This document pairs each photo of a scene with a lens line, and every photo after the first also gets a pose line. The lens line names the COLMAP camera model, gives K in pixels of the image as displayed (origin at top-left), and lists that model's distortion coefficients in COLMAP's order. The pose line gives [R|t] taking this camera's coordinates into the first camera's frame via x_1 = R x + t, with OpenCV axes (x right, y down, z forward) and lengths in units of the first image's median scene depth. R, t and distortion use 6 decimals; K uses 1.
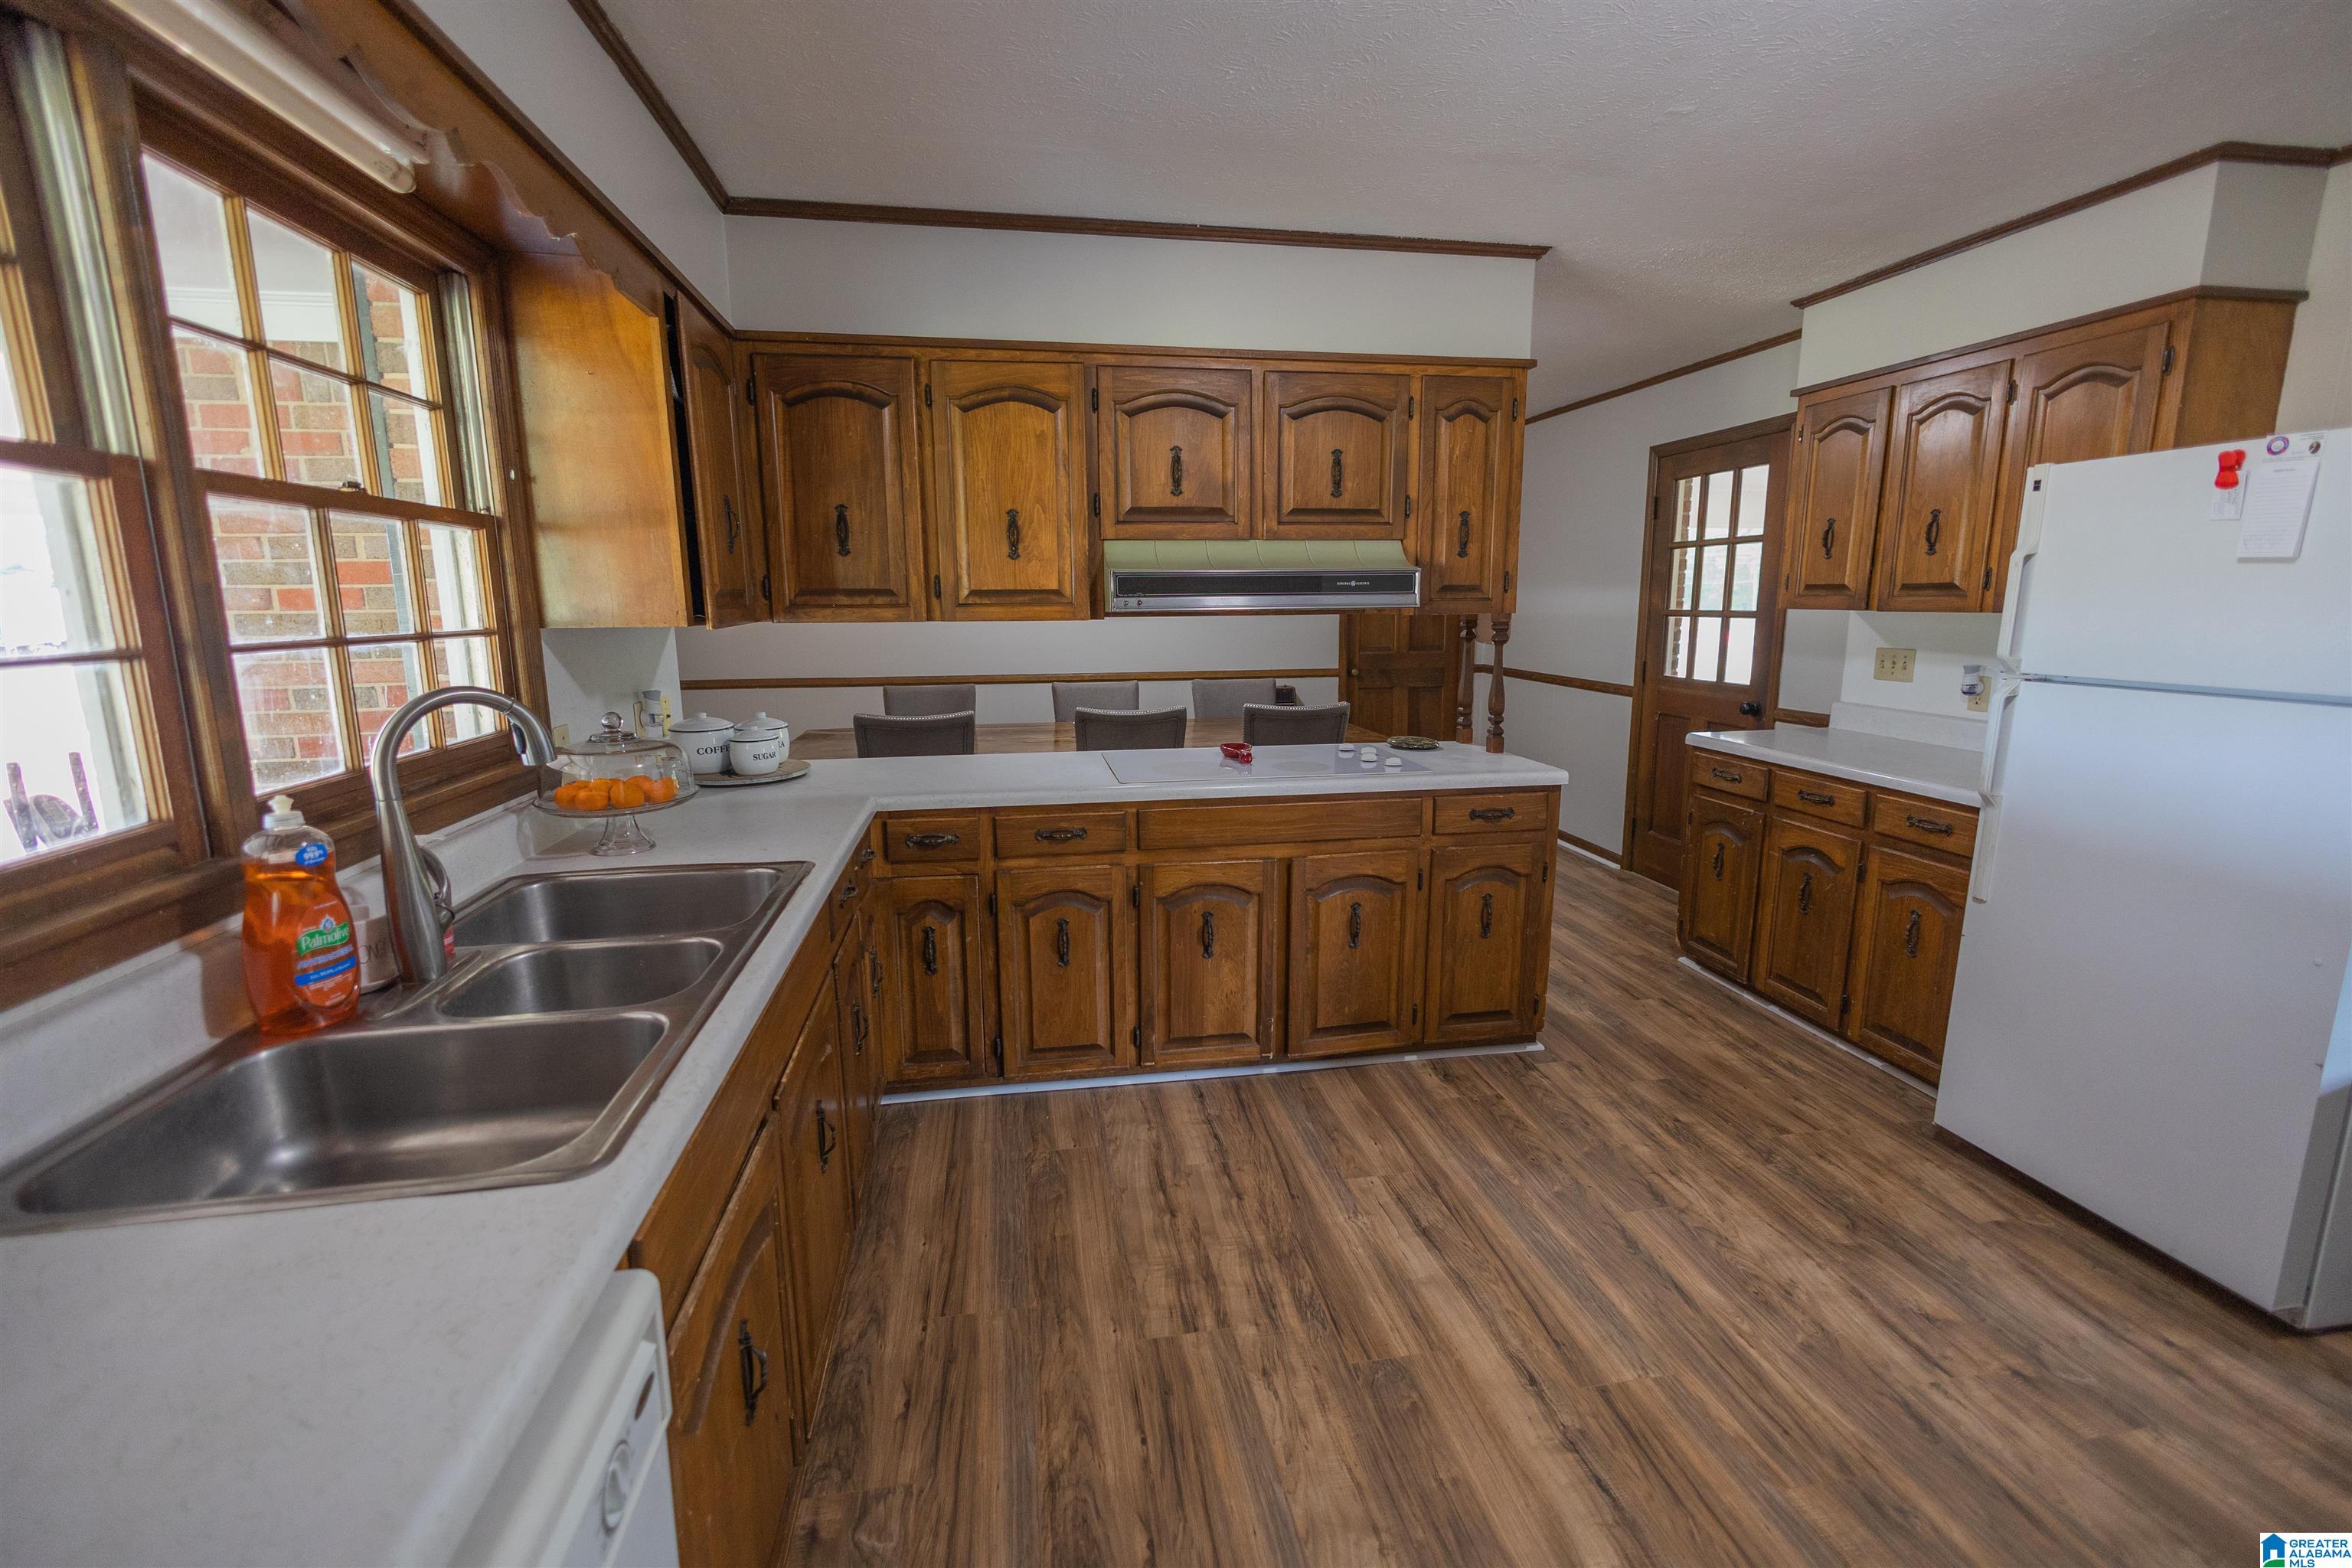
lens RADIAL K [[999.6, 0, 1176.0], [0, 999.6, 784.0], [0, 0, 1]] dist [-0.000982, -0.000181]
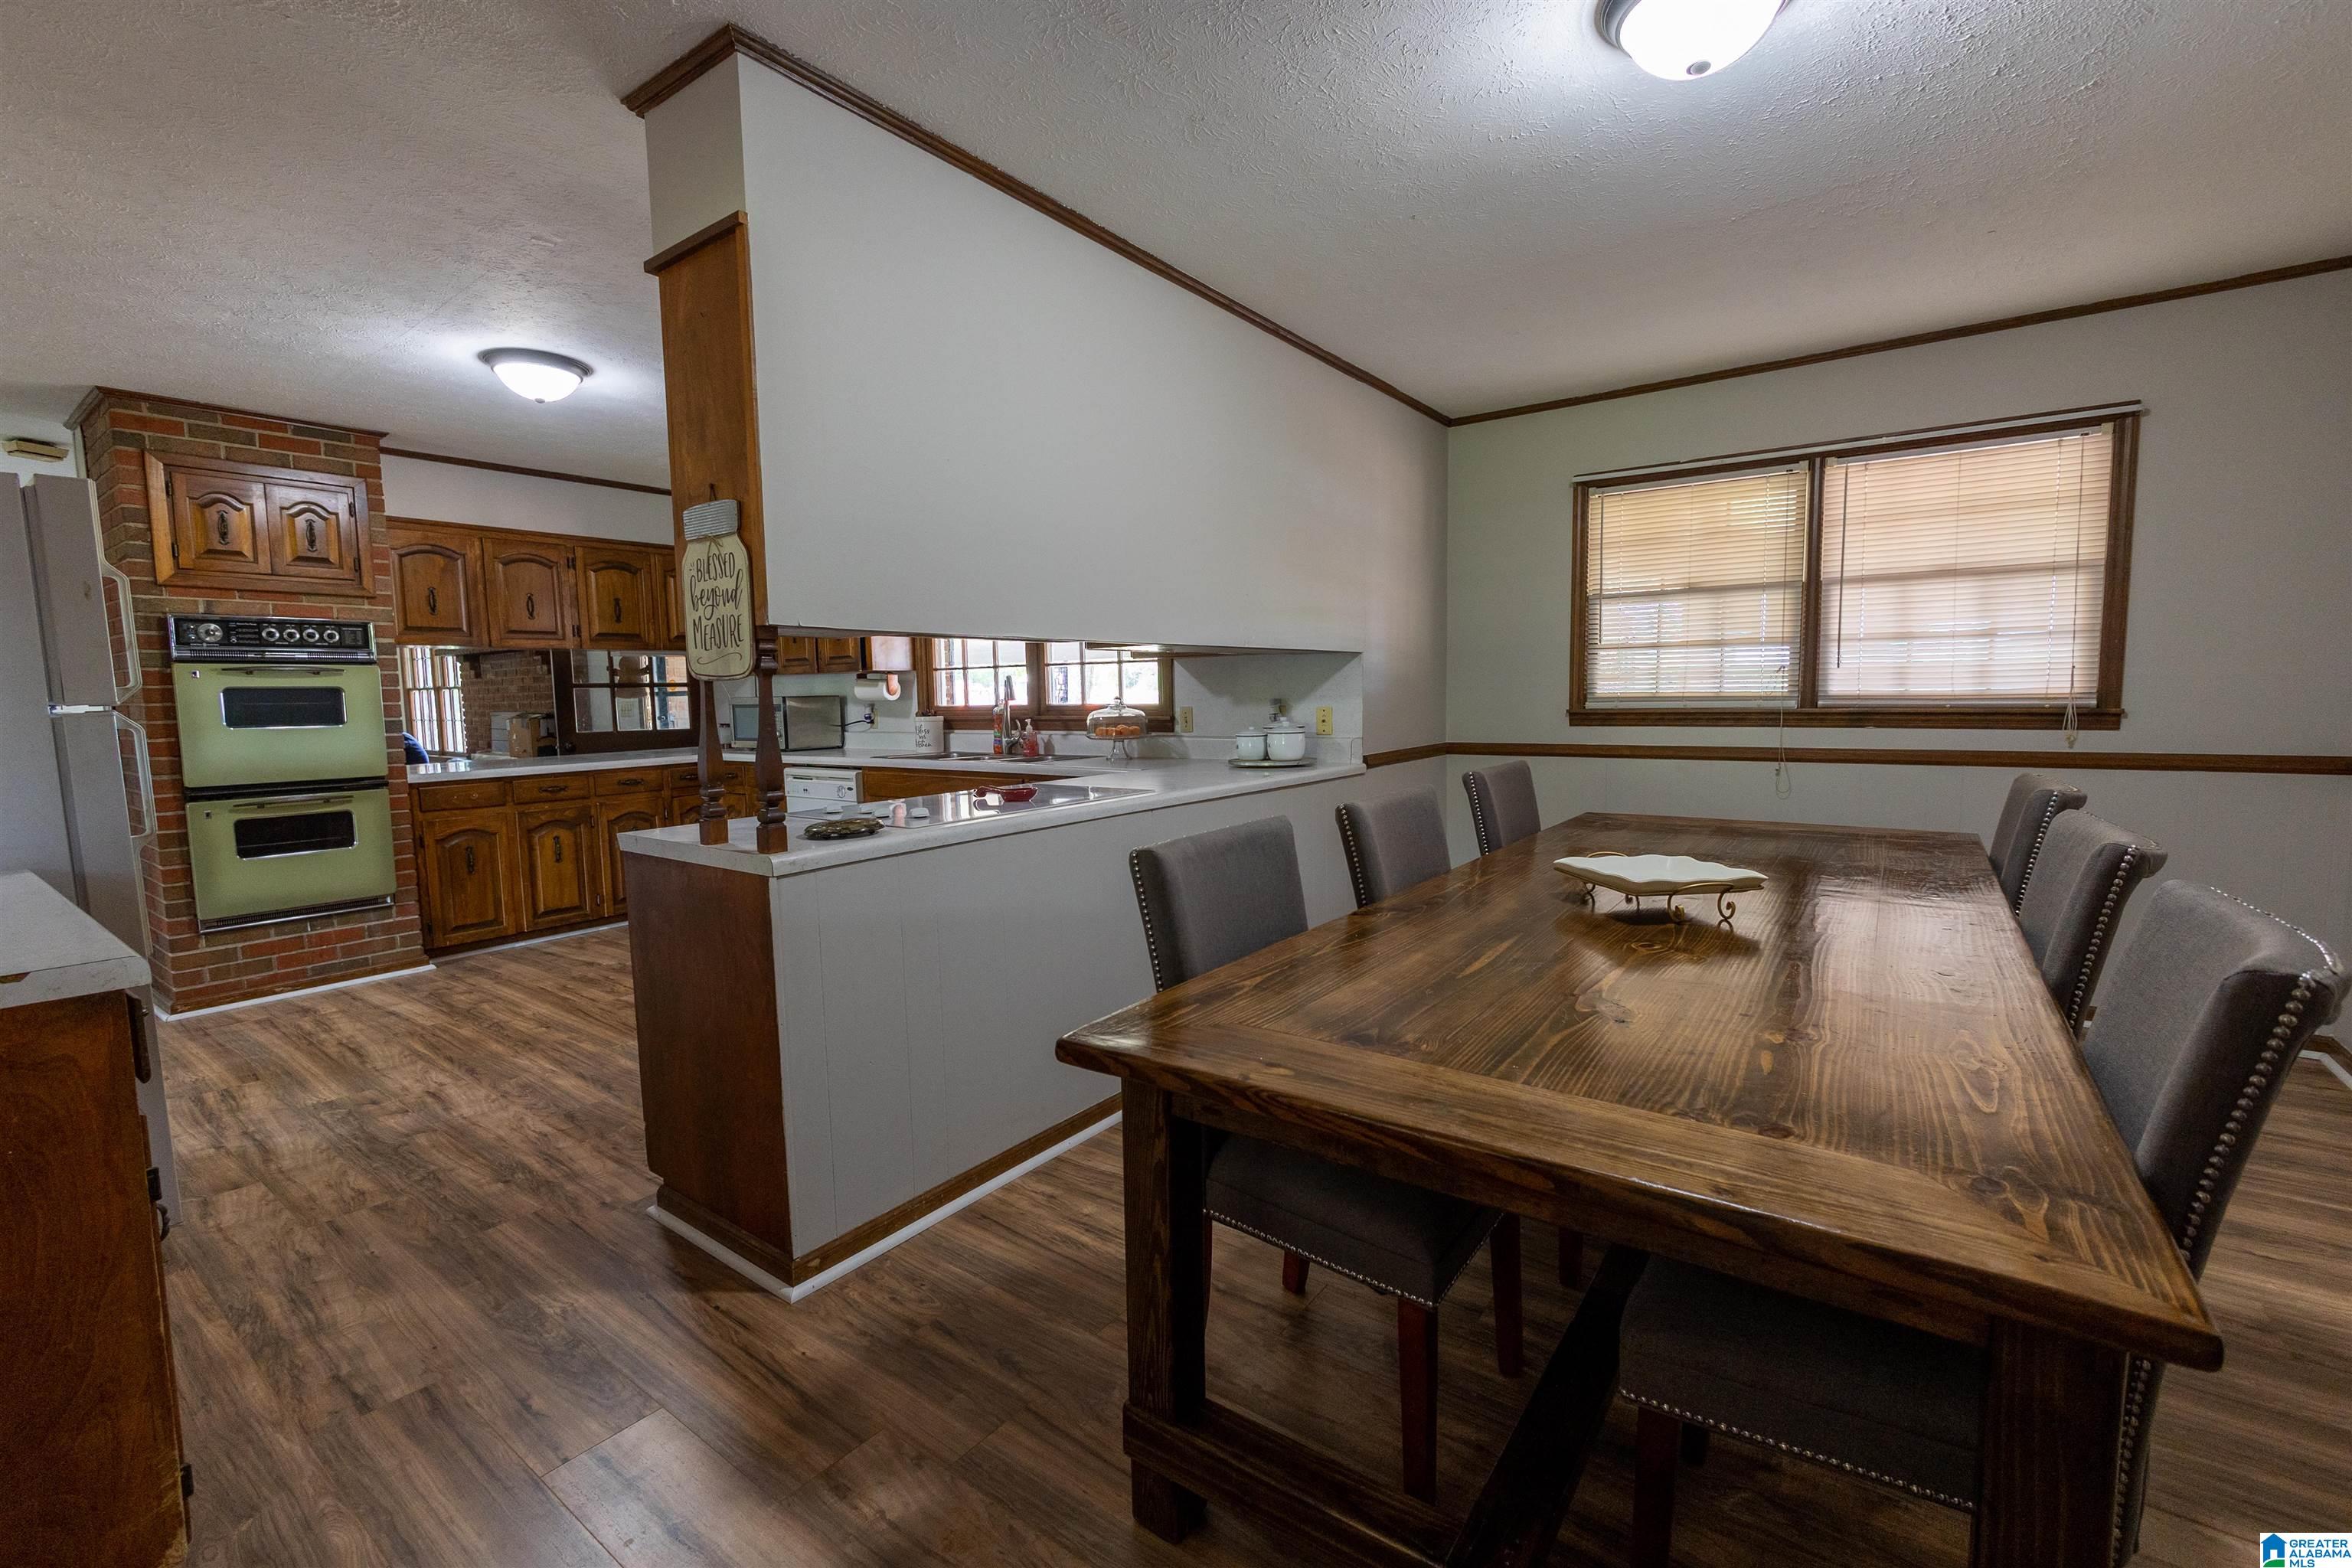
lens RADIAL K [[999.6, 0, 1176.0], [0, 999.6, 784.0], [0, 0, 1]] dist [-0.000982, -0.000181]
pose [[-0.724228, 0.084862, -0.684319, 0.782400], [-0.103798, 0.967674, 0.229852, -0.361529], [0.681704, 0.237497, -0.692008, 2.367549]]
